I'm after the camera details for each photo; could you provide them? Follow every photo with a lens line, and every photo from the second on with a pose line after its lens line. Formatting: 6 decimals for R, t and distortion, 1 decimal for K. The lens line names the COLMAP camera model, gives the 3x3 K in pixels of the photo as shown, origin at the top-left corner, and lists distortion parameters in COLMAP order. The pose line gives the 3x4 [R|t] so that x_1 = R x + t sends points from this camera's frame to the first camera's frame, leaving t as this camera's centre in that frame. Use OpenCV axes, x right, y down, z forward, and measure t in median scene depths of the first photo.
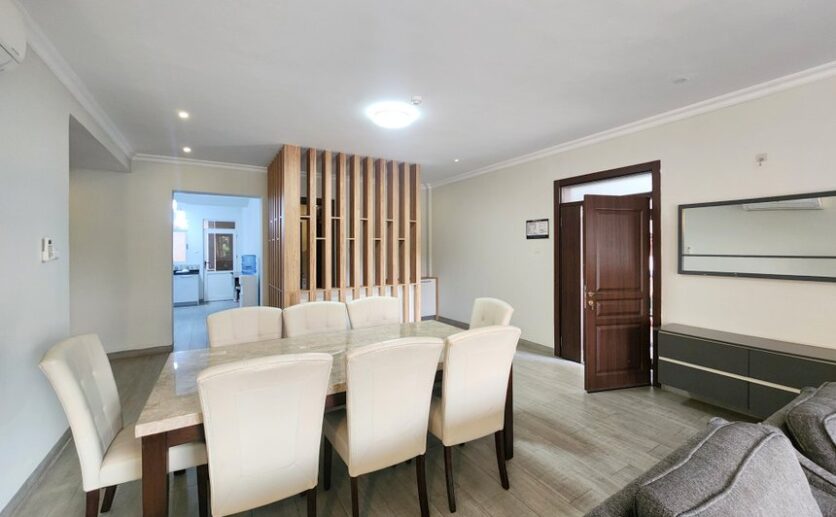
lens RADIAL K [[341.8, 0, 418.5], [0, 341.8, 252.9], [0, 0, 1]] dist [0.000549, -0.000019]
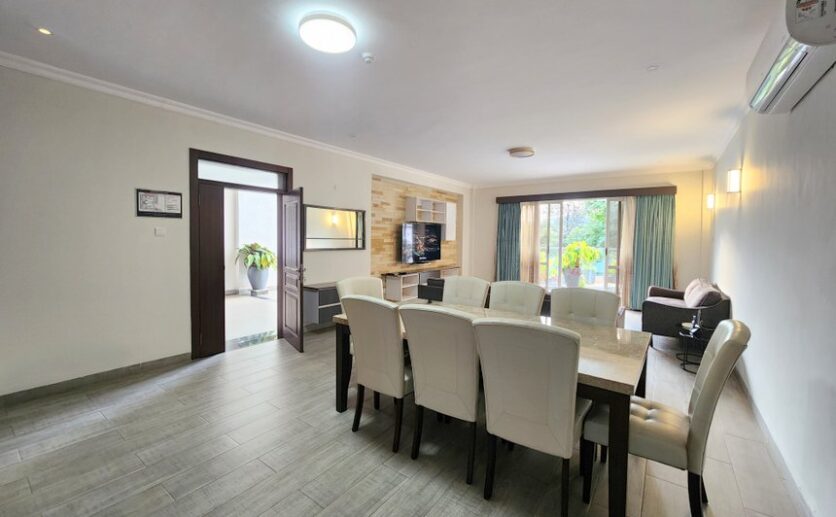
lens RADIAL K [[341.8, 0, 418.5], [0, 341.8, 252.9], [0, 0, 1]] dist [0.000549, -0.000019]
pose [[-0.380692, -0.032346, 0.924136, -0.551814], [0.009000, 0.999211, 0.038681, 0.012171], [-0.924658, 0.023042, -0.380101, 0.782553]]
